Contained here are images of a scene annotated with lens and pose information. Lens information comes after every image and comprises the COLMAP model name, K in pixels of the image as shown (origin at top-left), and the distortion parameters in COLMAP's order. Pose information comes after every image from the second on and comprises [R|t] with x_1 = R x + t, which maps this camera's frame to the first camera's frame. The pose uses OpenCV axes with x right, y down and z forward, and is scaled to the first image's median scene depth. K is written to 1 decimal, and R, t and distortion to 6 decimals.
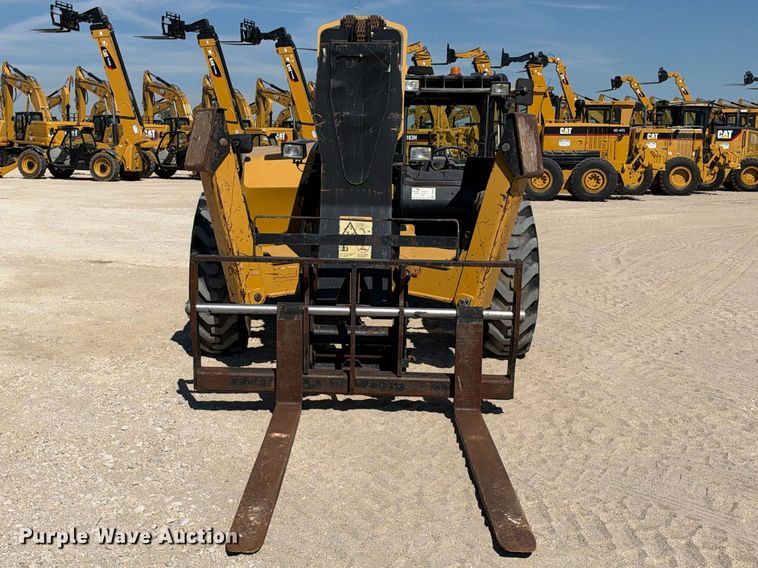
lens RADIAL K [[536.4, 0, 379.2], [0, 536.4, 283.4], [0, 0, 1]] dist [0.033455, -0.036185]
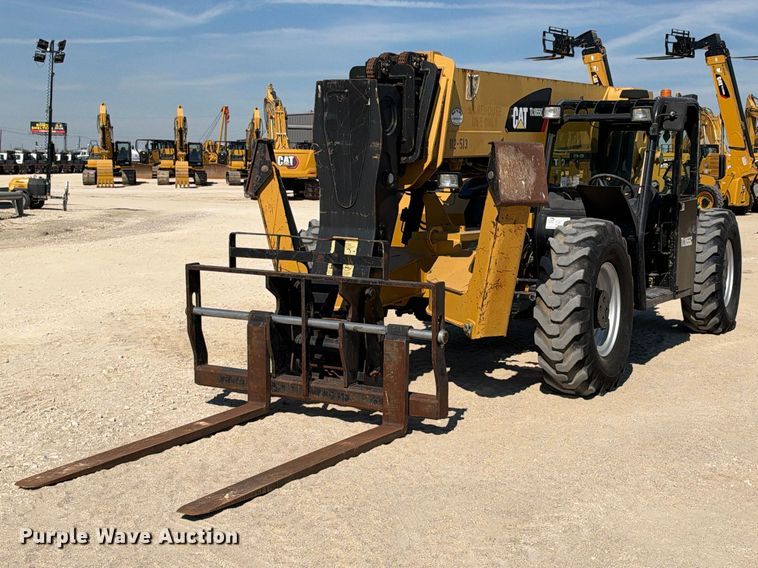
lens RADIAL K [[536.4, 0, 377.1], [0, 536.4, 284.3], [0, 0, 1]] dist [0.033455, -0.036185]
pose [[0.967846, 0.057811, -0.244810, 0.290645], [-0.069115, 0.996891, -0.037833, 0.005268], [0.241862, 0.053537, 0.968833, -0.019994]]
